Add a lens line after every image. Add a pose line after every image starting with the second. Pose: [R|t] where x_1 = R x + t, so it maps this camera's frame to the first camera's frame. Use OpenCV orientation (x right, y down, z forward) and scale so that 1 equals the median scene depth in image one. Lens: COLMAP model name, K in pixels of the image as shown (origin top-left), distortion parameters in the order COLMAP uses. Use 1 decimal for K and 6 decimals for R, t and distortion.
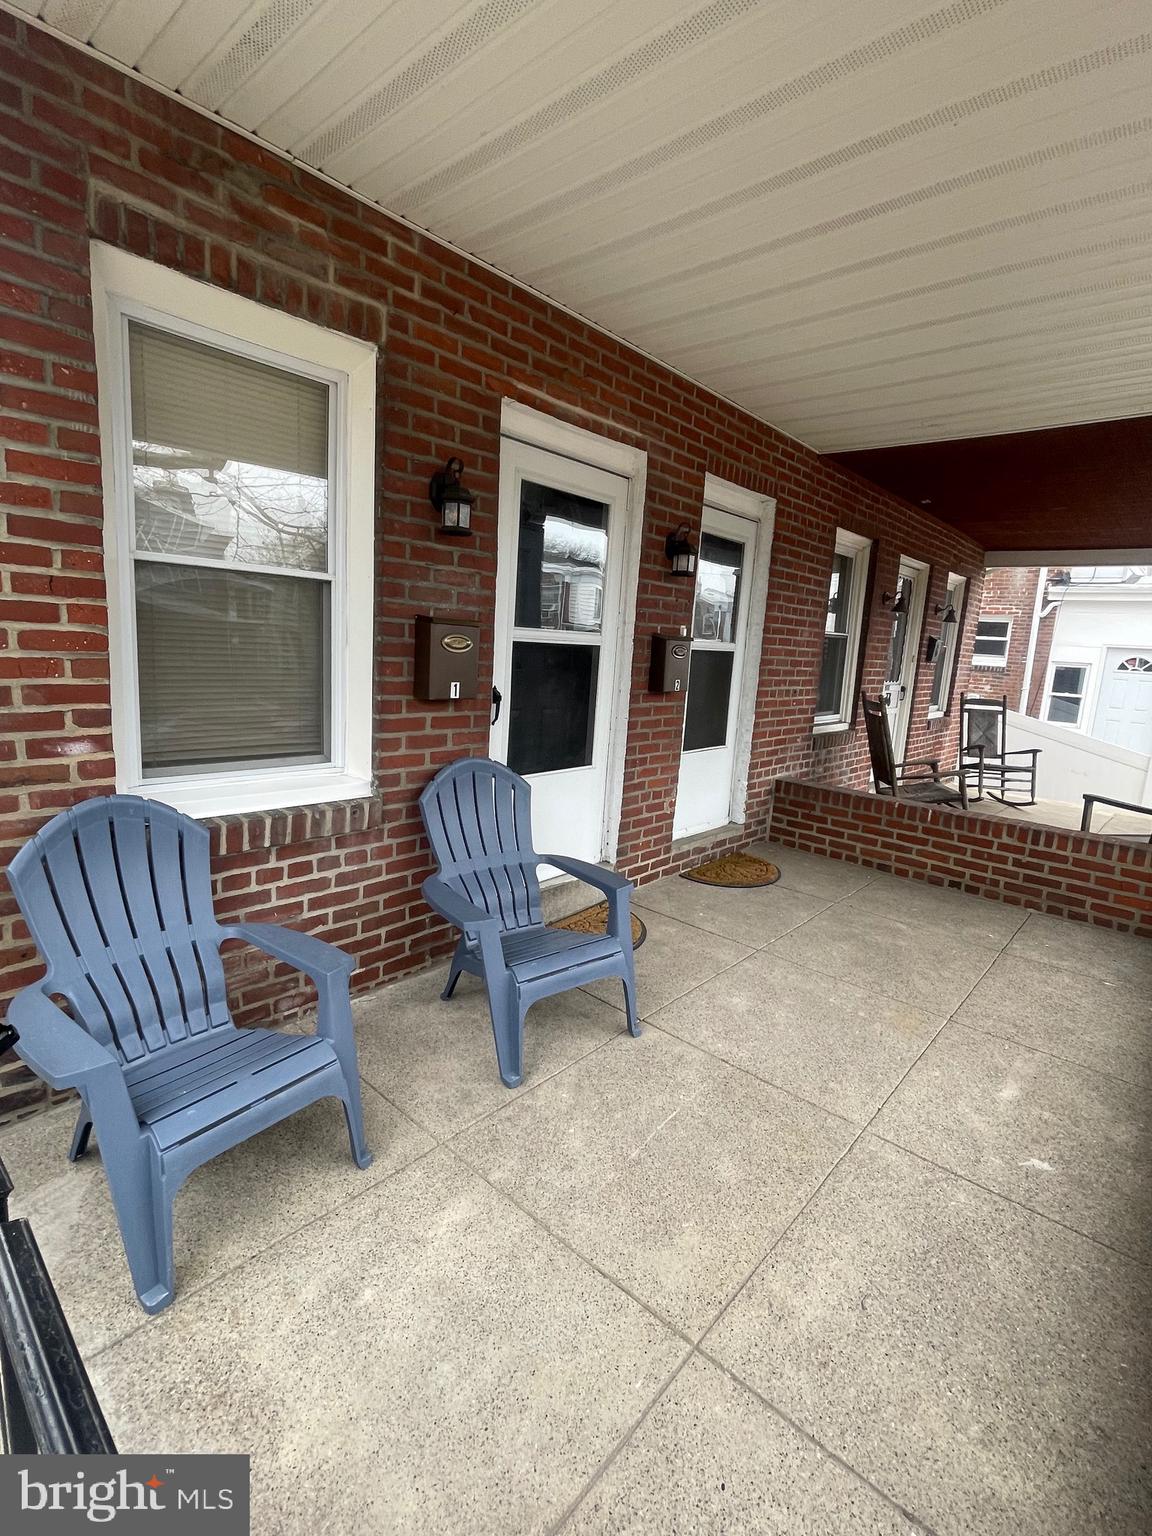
lens RADIAL K [[716.8, 0, 580.0], [0, 716.8, 771.0], [0, 0, 1]] dist [-0.011120, 0.004199]
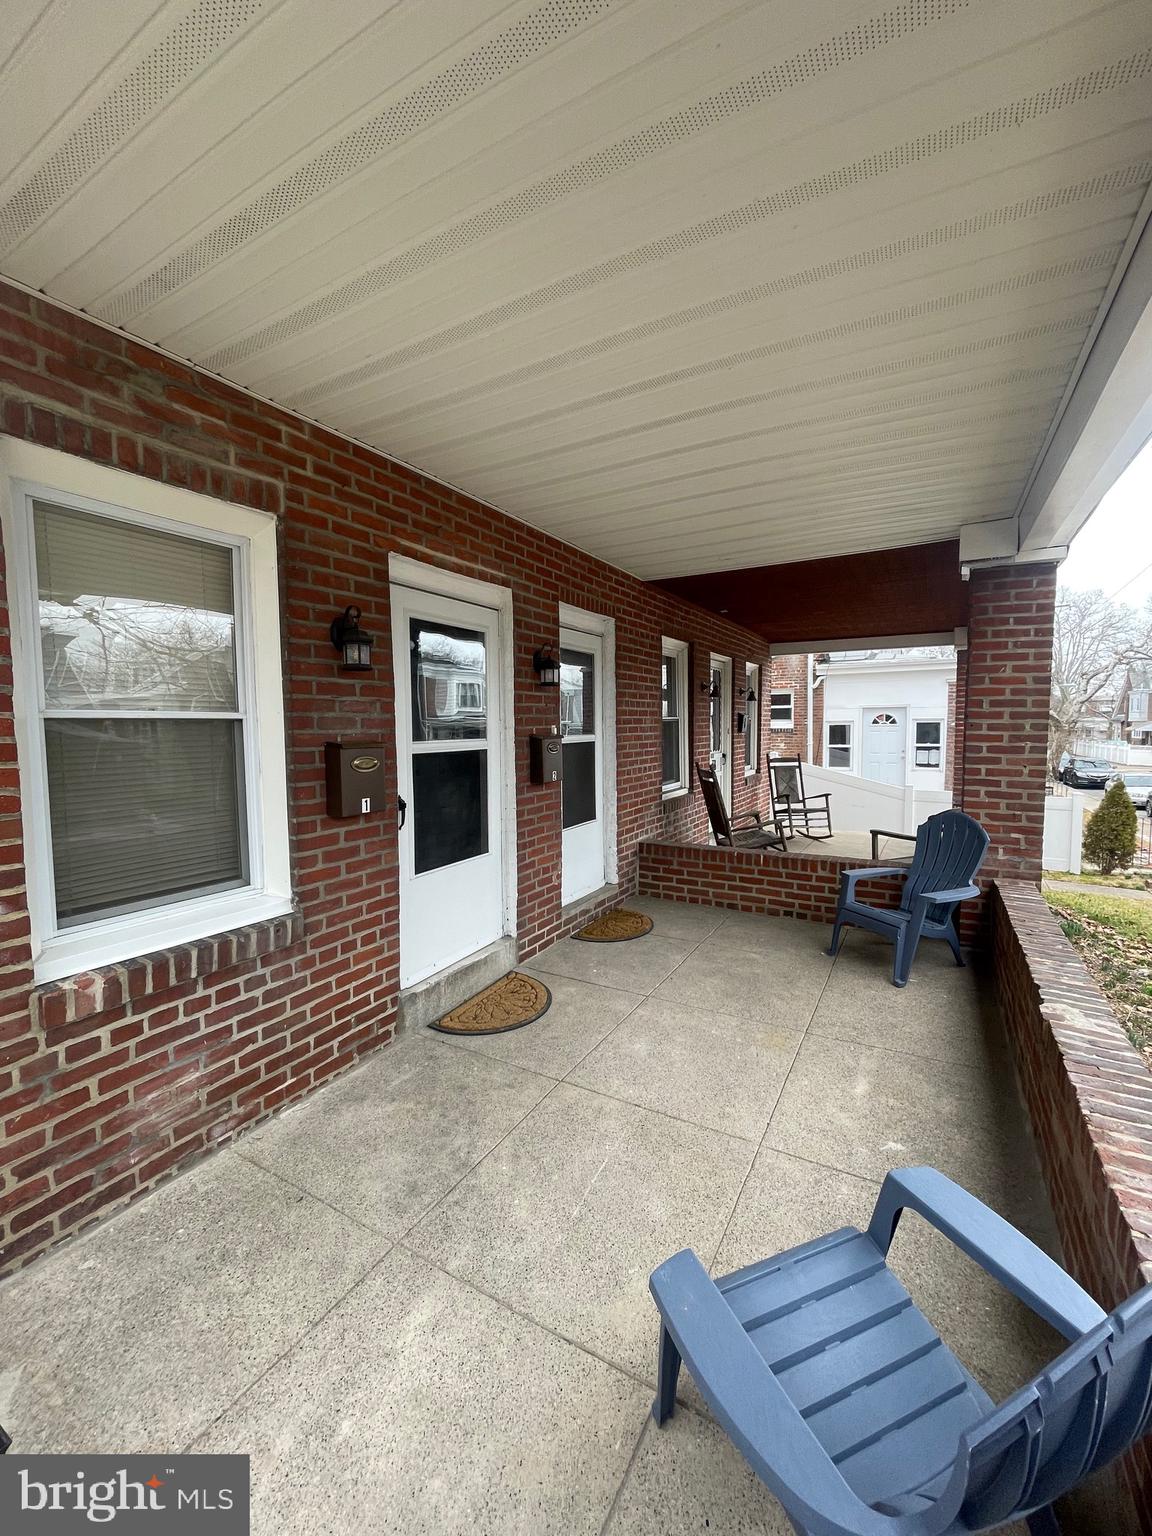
lens RADIAL K [[620.1, 0, 579.9], [0, 620.1, 771.4], [0, 0, 1]] dist [-0.006460, 0.000689]
pose [[0.975609, -0.086134, 0.201912, -0.042014], [0.105997, 0.990312, -0.089700, -0.045979], [-0.192230, 0.108914, 0.975287, -0.012650]]
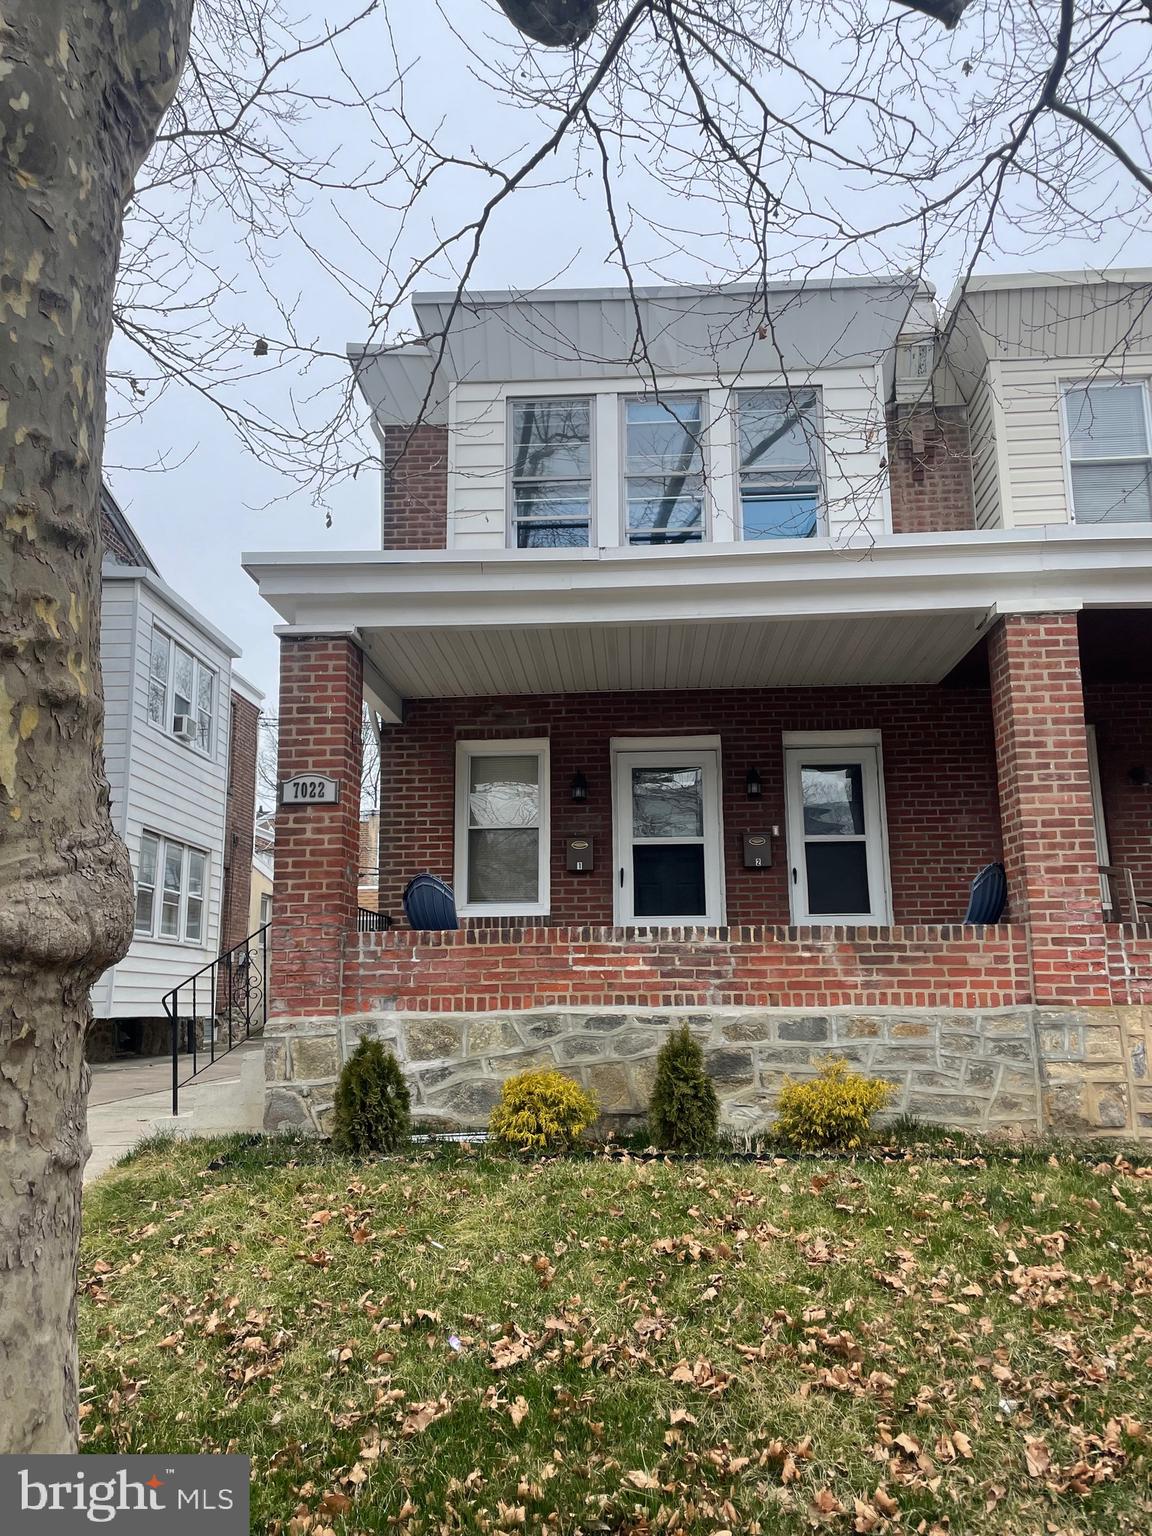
lens RADIAL K [[1237.8, 0, 572.2], [0, 1237.8, 756.2], [0, 0, 1]] dist [0.098254, 0.000580]
pose [[0.623870, -0.218482, -0.750368, 2.922408], [-0.093075, 0.932525, -0.348905, 0.963341], [0.775966, 0.287512, 0.561438, -1.348951]]
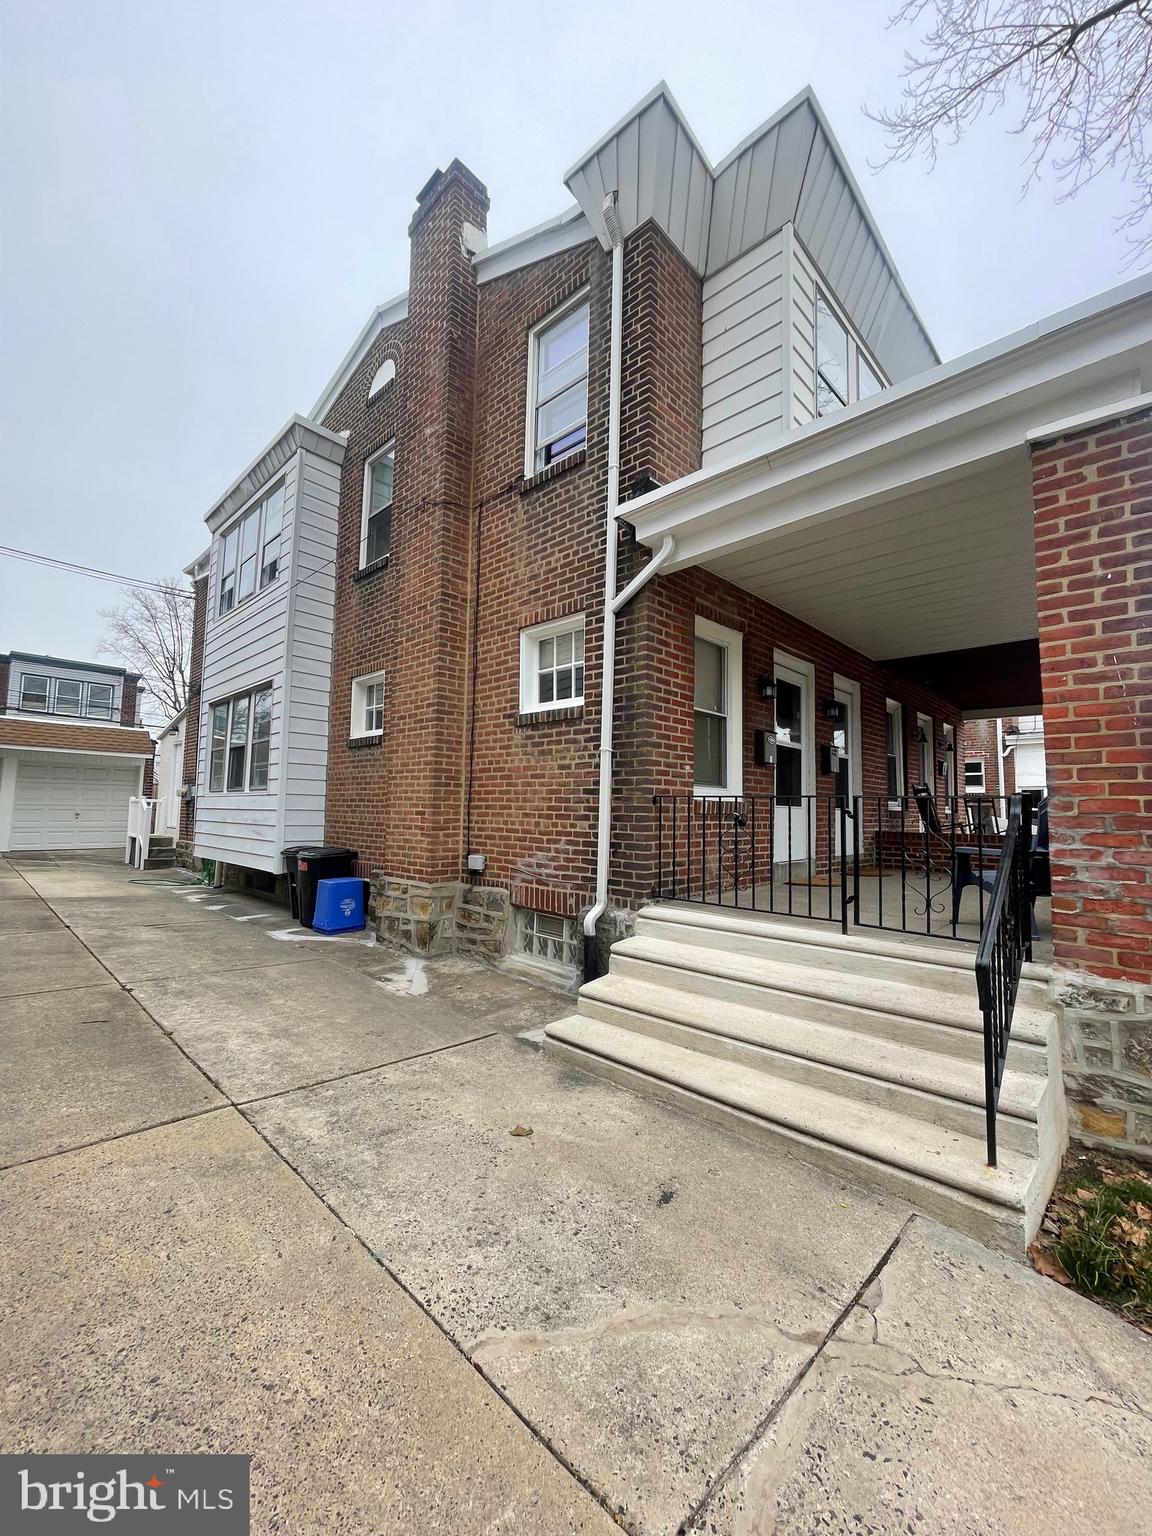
lens RADIAL K [[620.1, 0, 583.6], [0, 620.1, 766.9], [0, 0, 1]] dist [-0.006460, 0.000689]
pose [[0.998647, -0.043355, -0.028712, -0.787569], [0.034546, 0.965838, -0.256833, 0.452584], [0.038866, 0.255494, 0.966029, -1.103409]]
